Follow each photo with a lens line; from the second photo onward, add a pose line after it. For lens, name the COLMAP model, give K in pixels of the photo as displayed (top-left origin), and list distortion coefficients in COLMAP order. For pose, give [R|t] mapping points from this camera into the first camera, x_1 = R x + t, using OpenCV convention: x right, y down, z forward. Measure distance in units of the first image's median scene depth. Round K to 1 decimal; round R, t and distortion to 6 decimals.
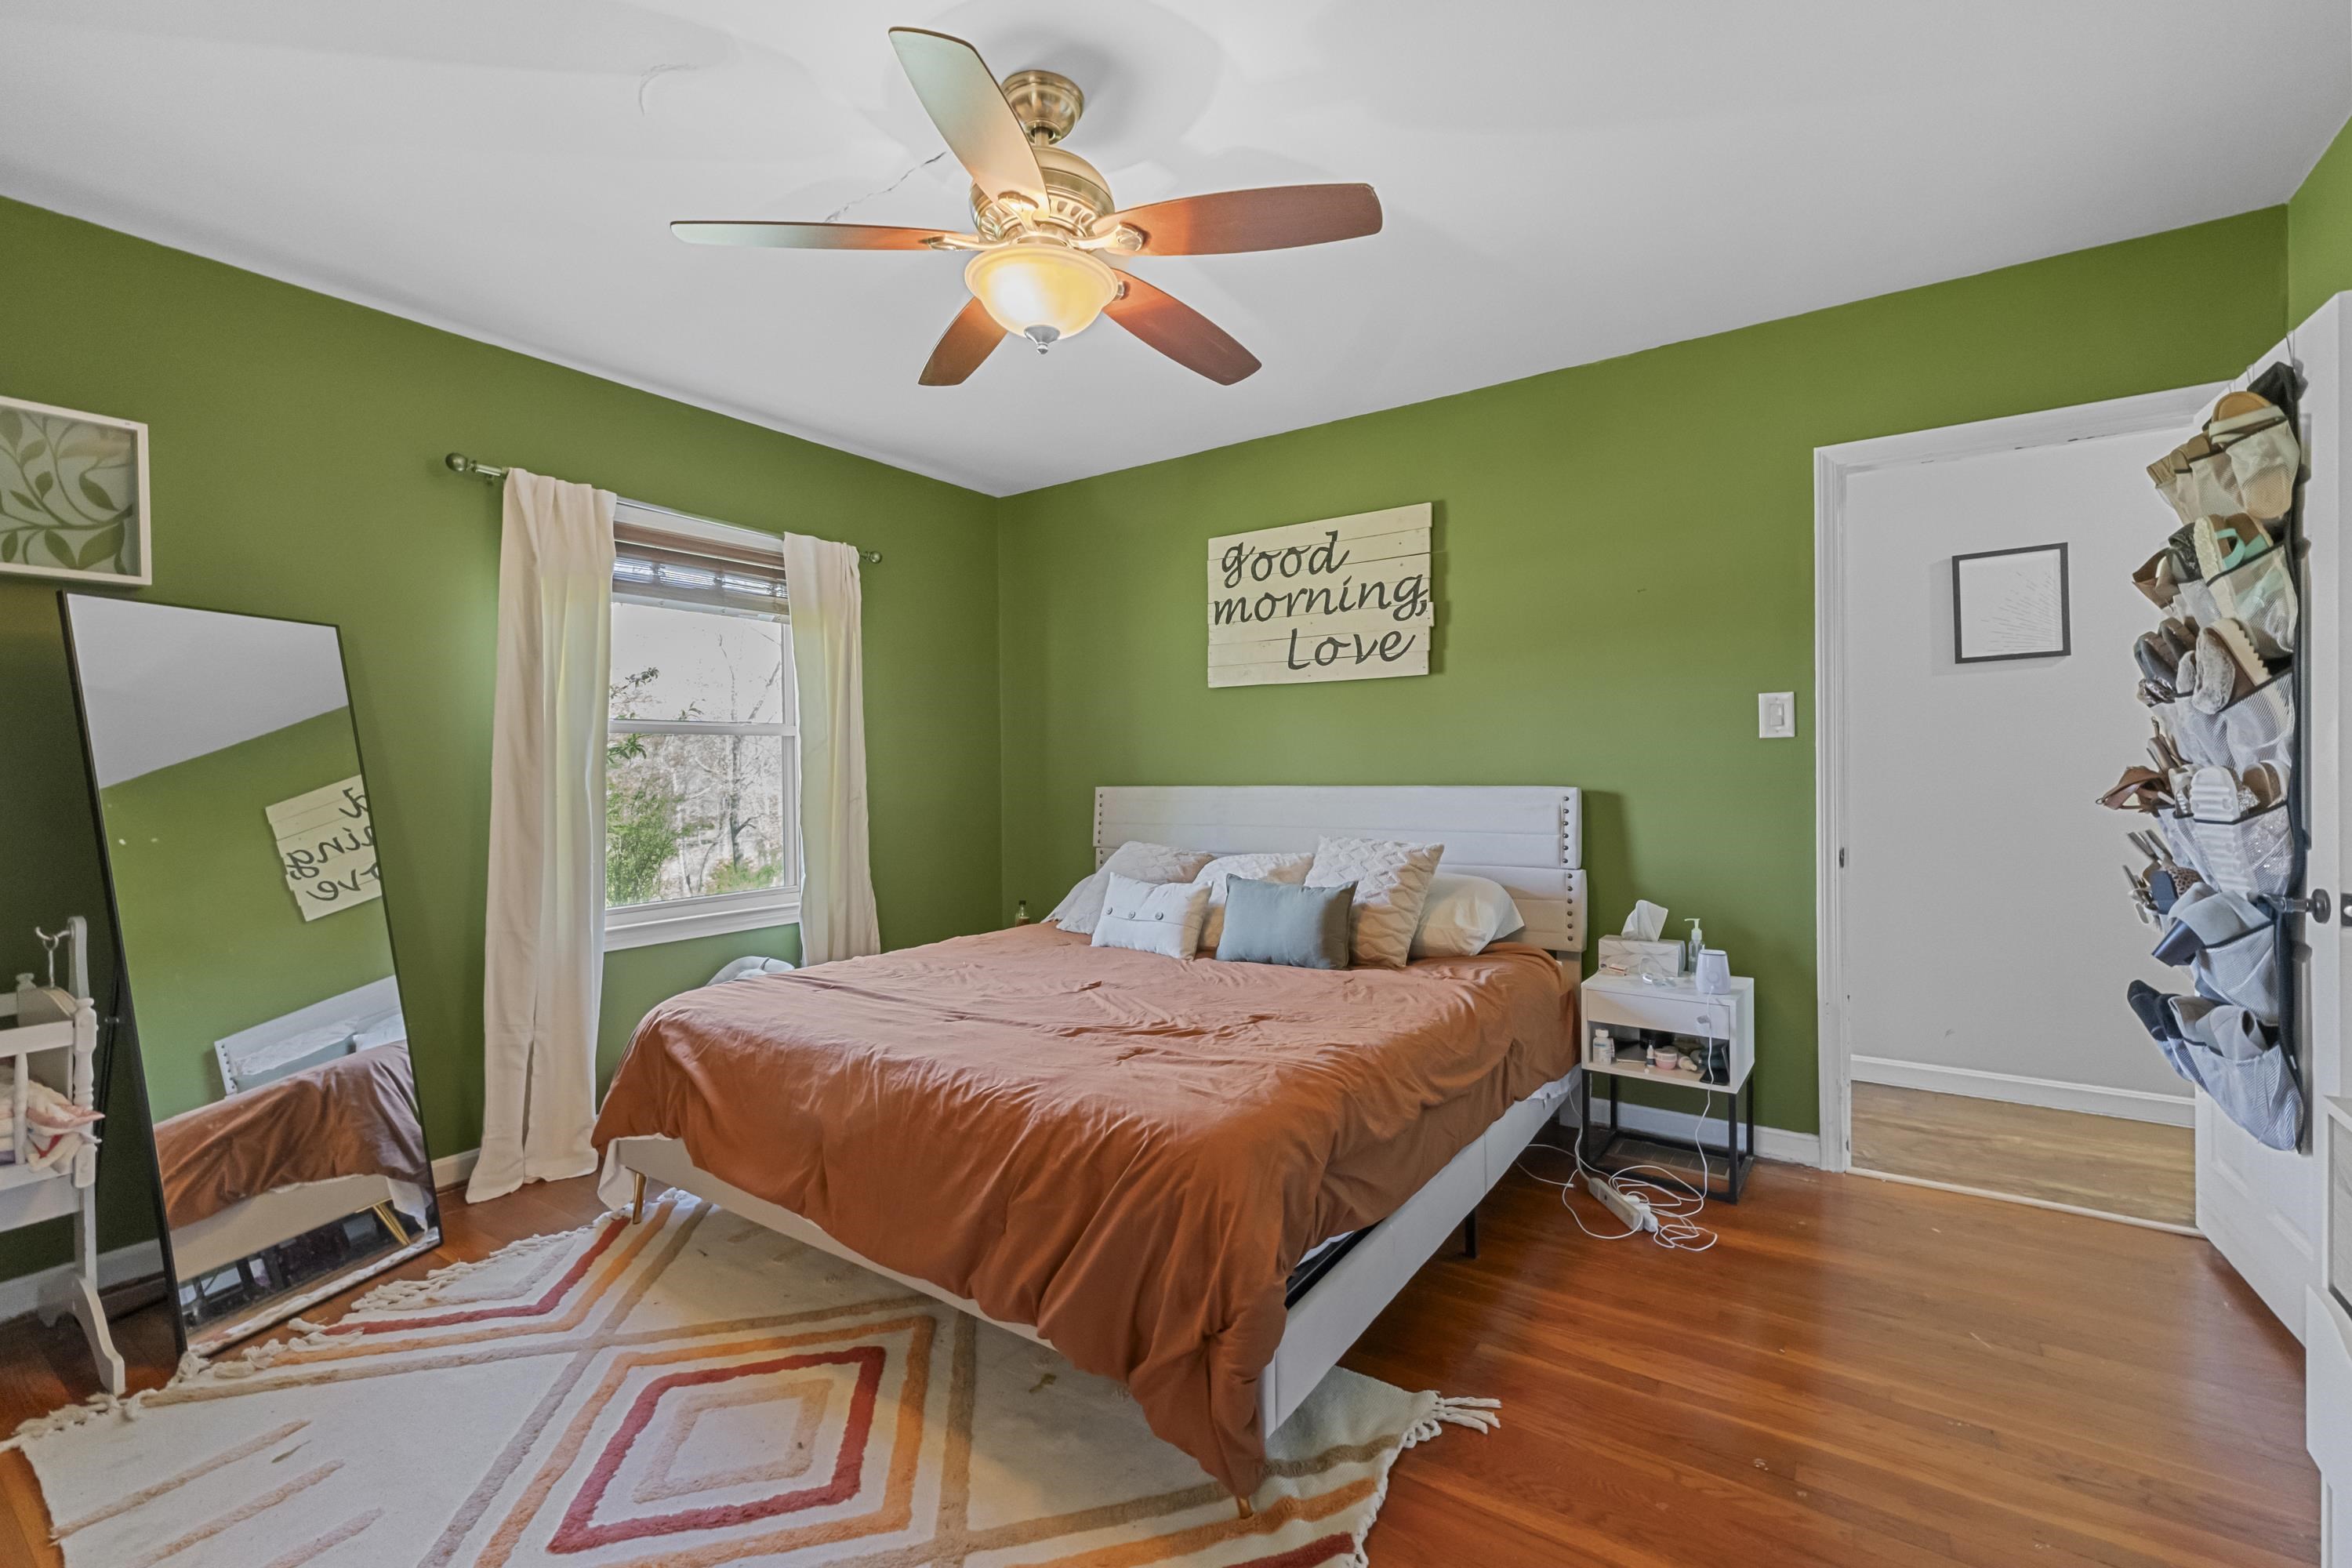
lens RADIAL K [[1009.9, 0, 1174.8], [0, 1009.9, 776.3], [0, 0, 1]] dist [0.004998, -0.000928]
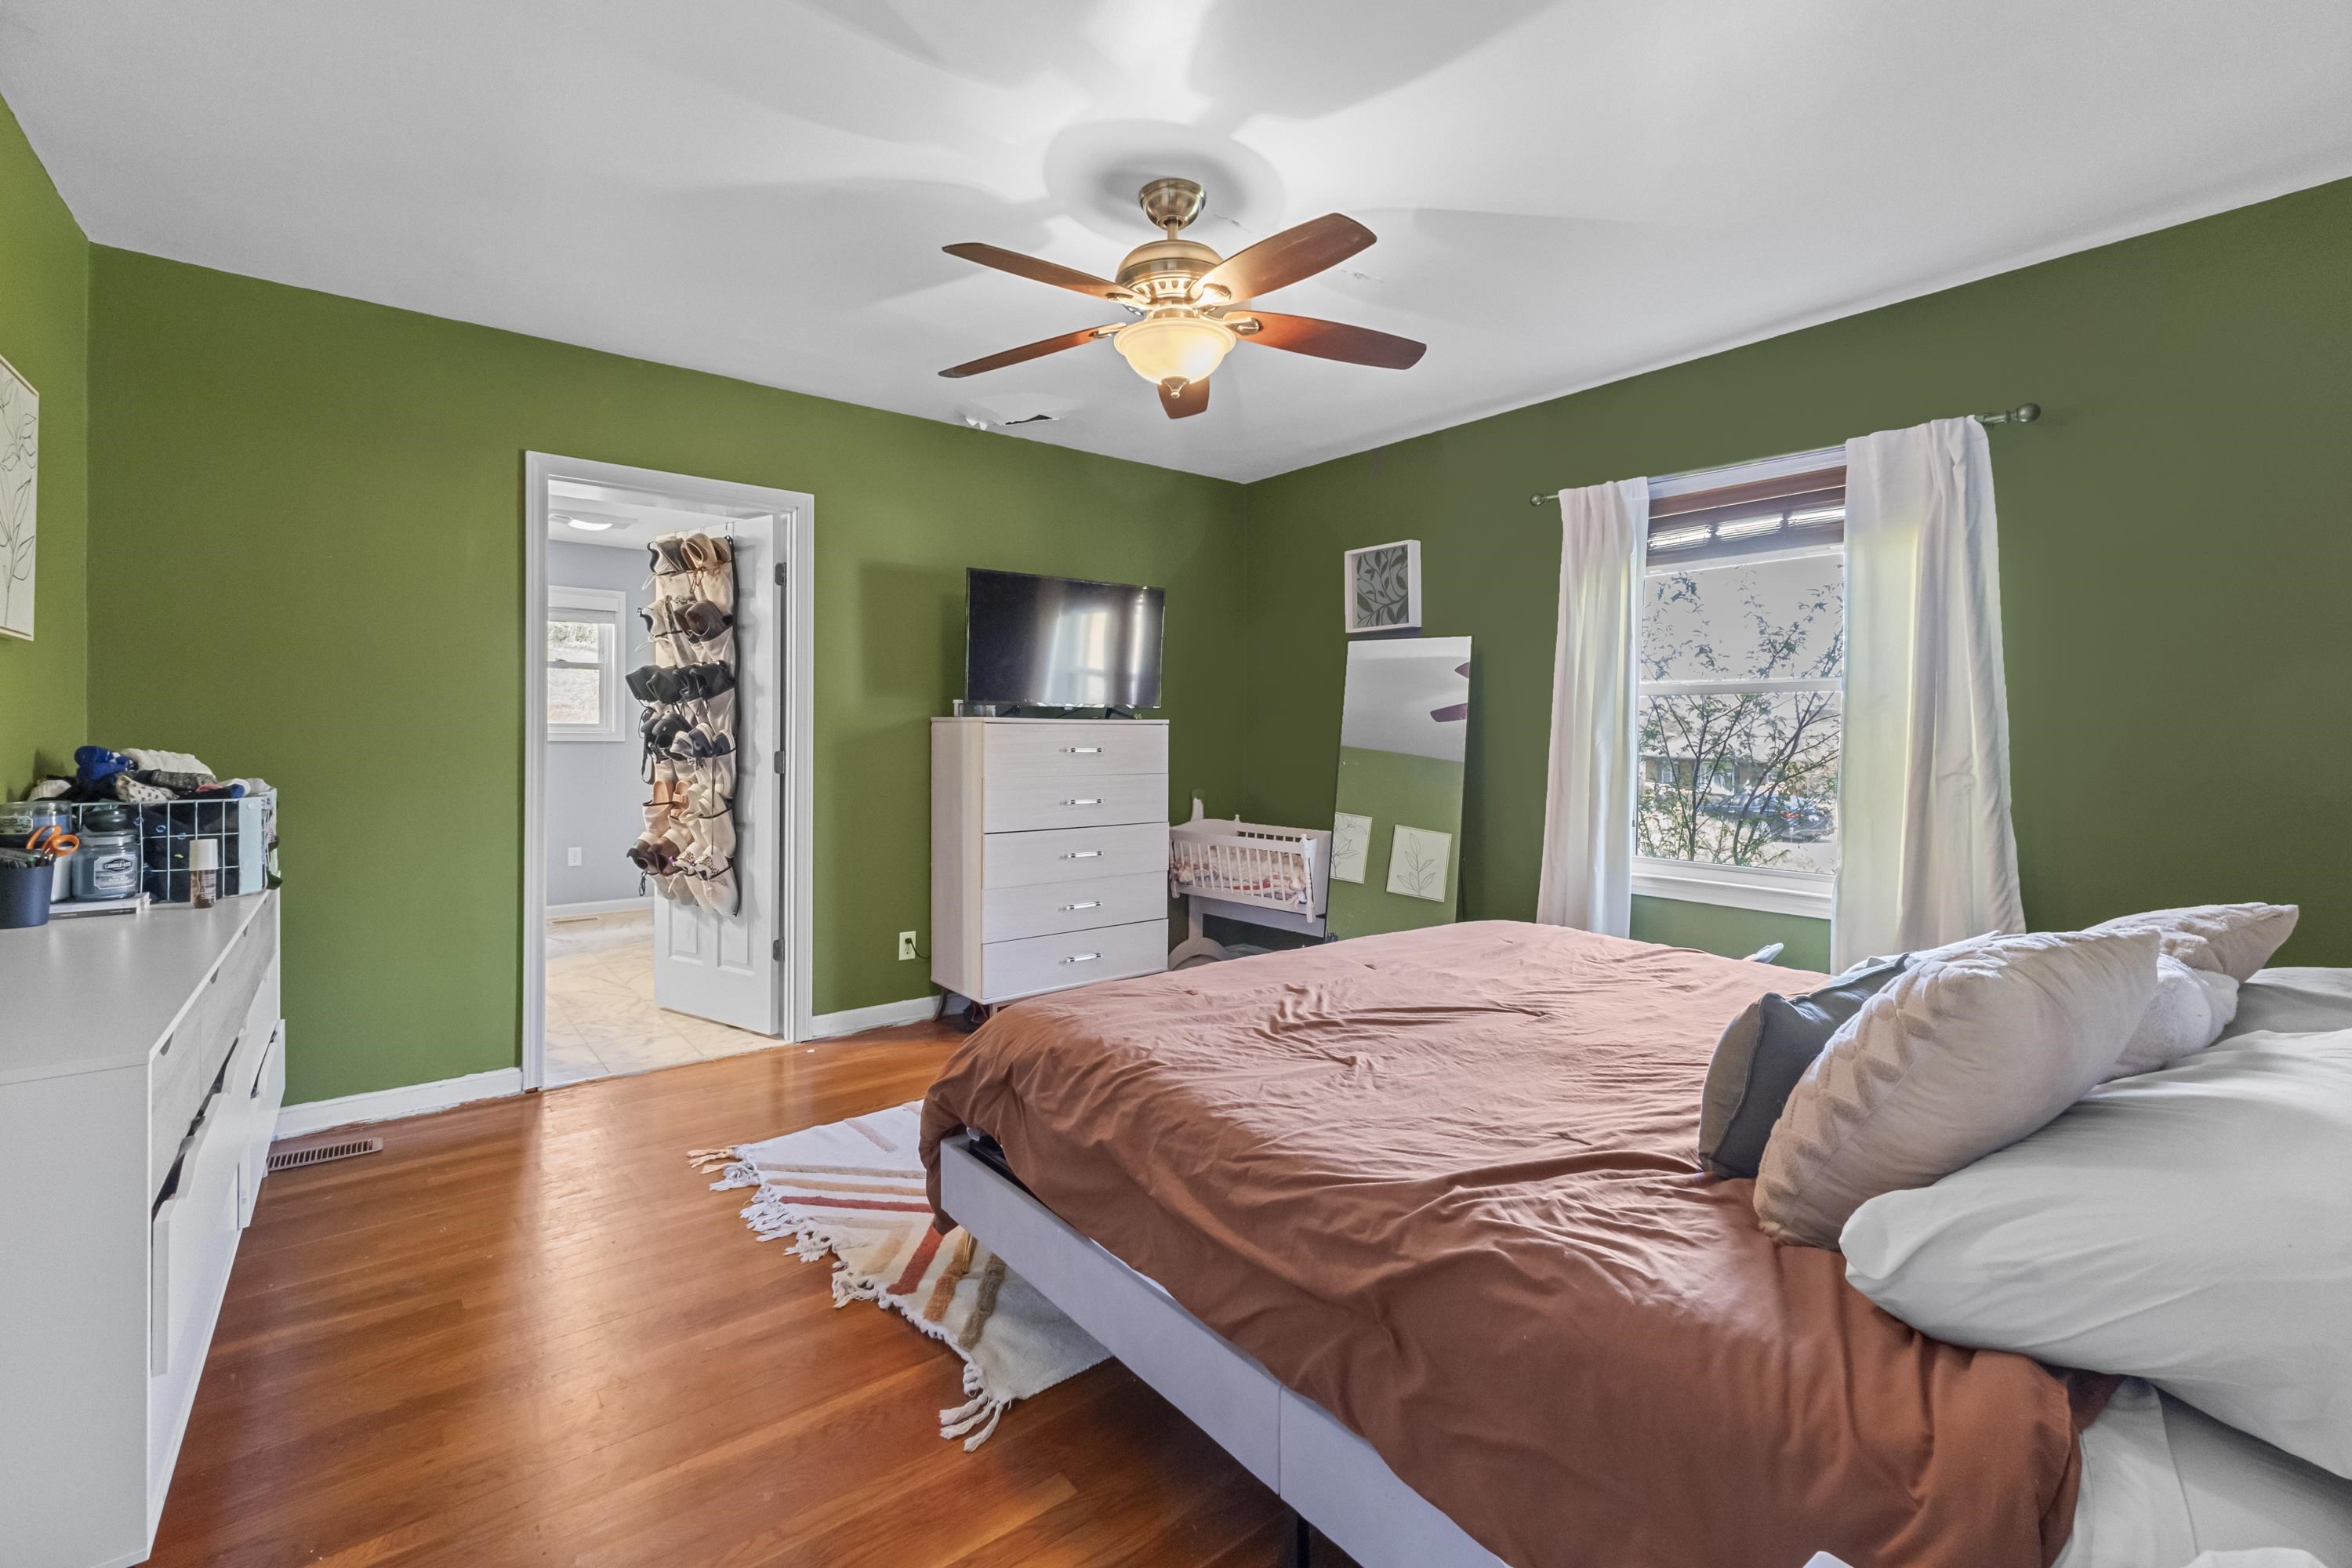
lens RADIAL K [[1009.9, 0, 1166.7], [0, 1009.9, 727.5], [0, 0, 1]] dist [0.004998, -0.000928]
pose [[-0.300850, 0.003160, -0.953666, 1.762052], [-0.010716, 0.999920, 0.006694, -0.022003], [0.953611, 0.012234, -0.300792, 2.266168]]
